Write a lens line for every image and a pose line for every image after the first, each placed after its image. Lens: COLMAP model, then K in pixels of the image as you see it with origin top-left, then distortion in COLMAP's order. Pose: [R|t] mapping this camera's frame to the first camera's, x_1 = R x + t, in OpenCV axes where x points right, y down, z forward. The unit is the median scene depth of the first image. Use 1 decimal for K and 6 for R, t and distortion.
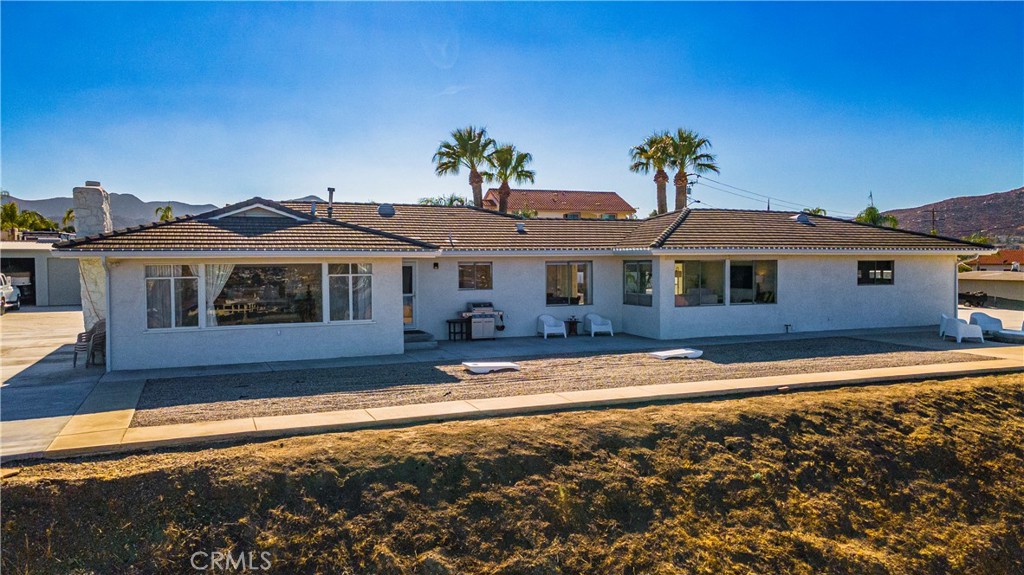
lens RADIAL K [[744.5, 0, 509.2], [0, 744.5, 286.2], [0, 0, 1]] dist [0.023212, 0.077059]
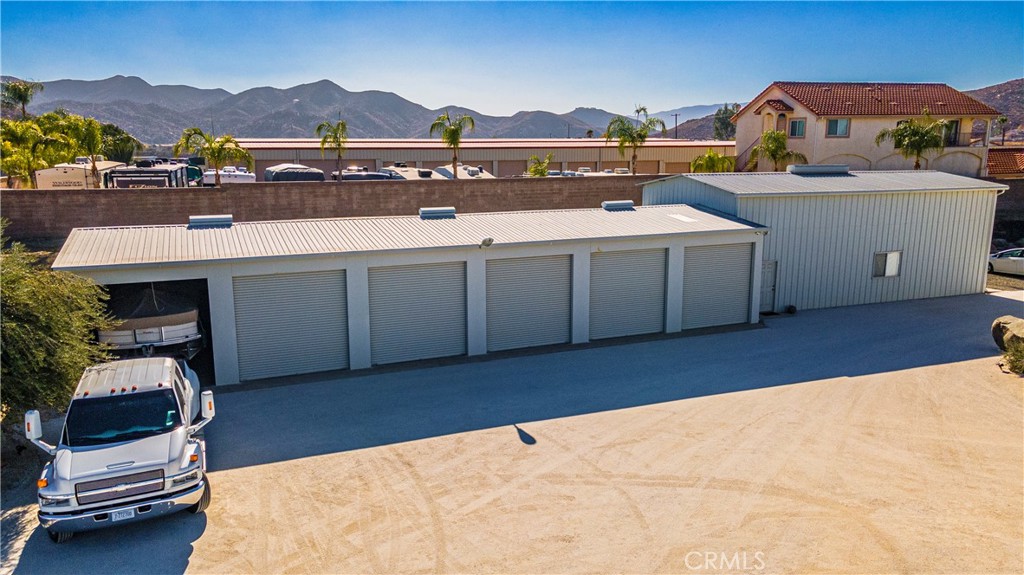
lens RADIAL K [[744.5, 0, 509.2], [0, 744.5, 286.2], [0, 0, 1]] dist [0.023212, 0.077059]
pose [[0.999832, 0.004412, -0.017788, -1.498899], [-0.001722, 0.988914, 0.148479, -0.317842], [0.018246, -0.148424, 0.988755, 1.971511]]
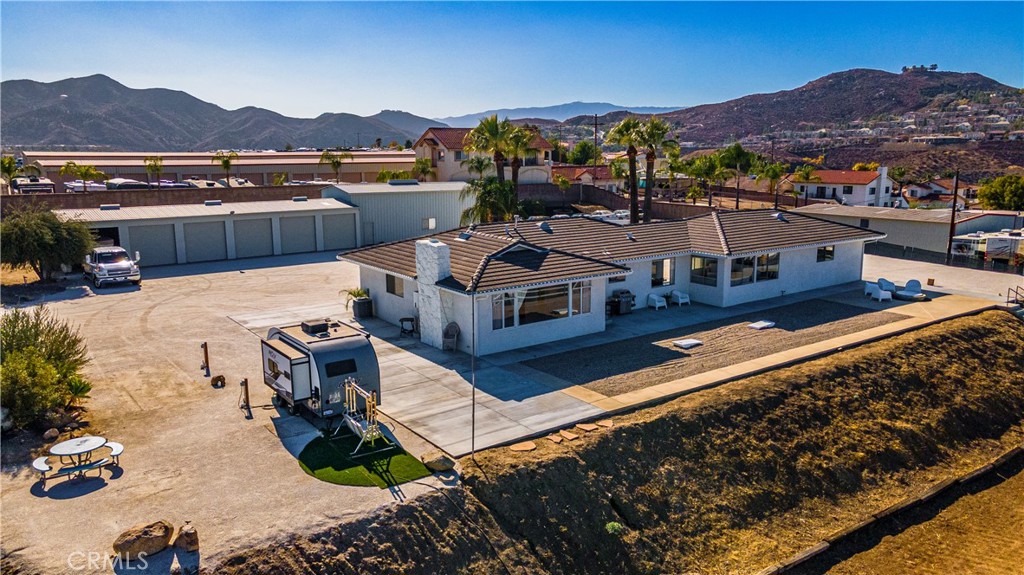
lens RADIAL K [[744.5, 0, 509.2], [0, 744.5, 286.2], [0, 0, 1]] dist [0.023212, 0.077059]
pose [[0.973592, -0.042268, 0.224349, -1.038312], [0.009045, 0.989081, 0.147094, -0.367786], [-0.228116, -0.141180, 0.963344, -0.788626]]
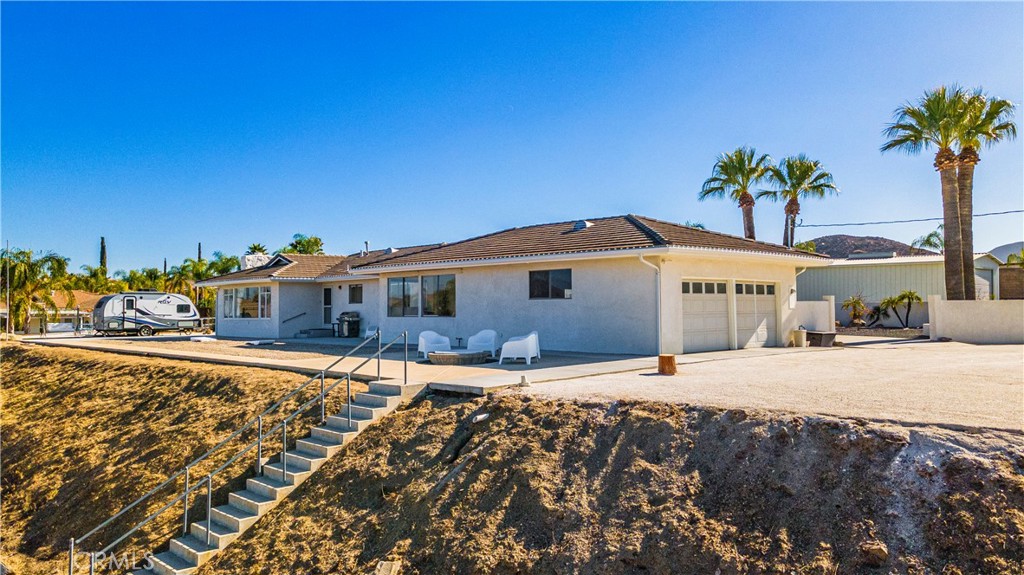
lens RADIAL K [[744.5, 0, 509.2], [0, 744.5, 286.2], [0, 0, 1]] dist [0.023212, 0.077059]
pose [[0.354748, -0.028514, -0.934527, 2.389703], [-0.028648, 0.998734, -0.041348, 0.038310], [0.934523, 0.041441, 0.353482, 1.266654]]
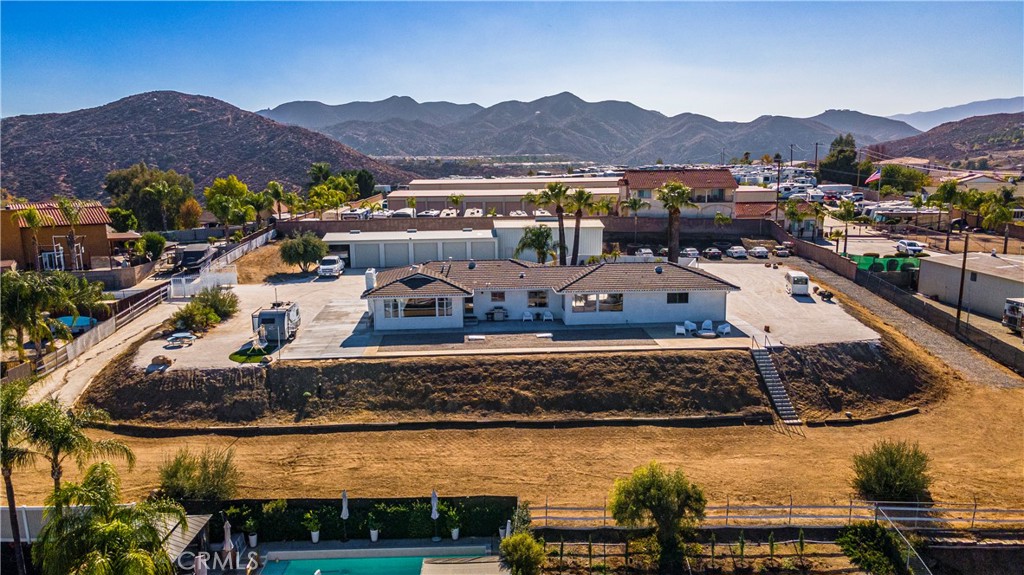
lens RADIAL K [[744.5, 0, 509.2], [0, 744.5, 286.2], [0, 0, 1]] dist [0.023212, 0.077059]
pose [[0.944201, 0.052570, -0.325147, 1.406929], [-0.005827, 0.989692, 0.143093, -0.708910], [0.329317, -0.133214, 0.934775, -2.401410]]
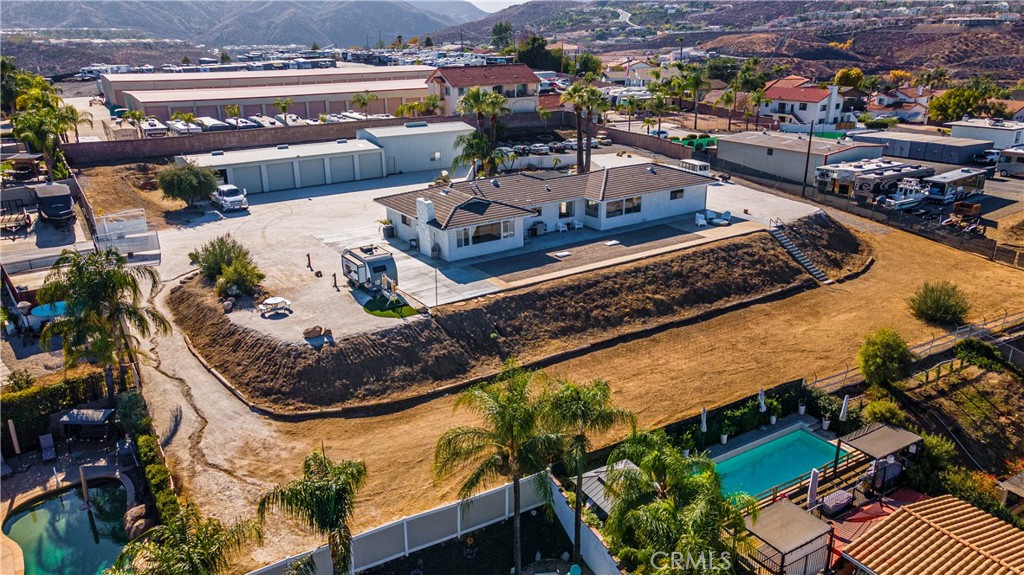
lens RADIAL K [[744.5, 0, 509.2], [0, 744.5, 286.2], [0, 0, 1]] dist [0.023212, 0.077059]
pose [[0.980775, -0.070052, 0.182135, -1.084464], [0.013499, 0.955464, 0.294800, -0.917826], [-0.194674, -0.286674, 0.938040, -2.647984]]
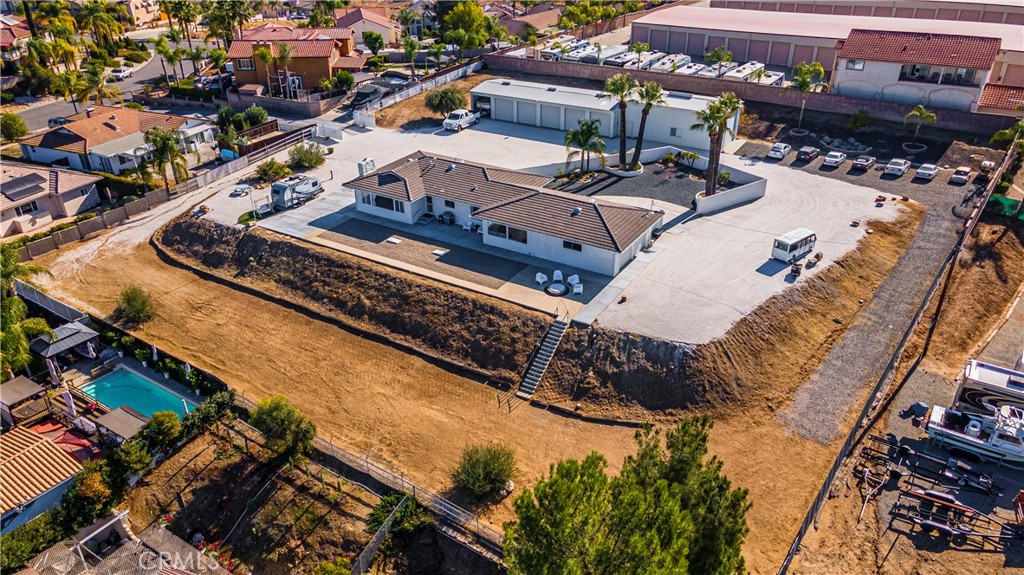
lens RADIAL K [[744.5, 0, 509.2], [0, 744.5, 286.2], [0, 0, 1]] dist [0.023212, 0.077059]
pose [[0.577984, 0.387645, -0.718098, 4.012684], [-0.022151, 0.887099, 0.461047, -1.862601], [0.815747, -0.250571, 0.521316, -0.785886]]
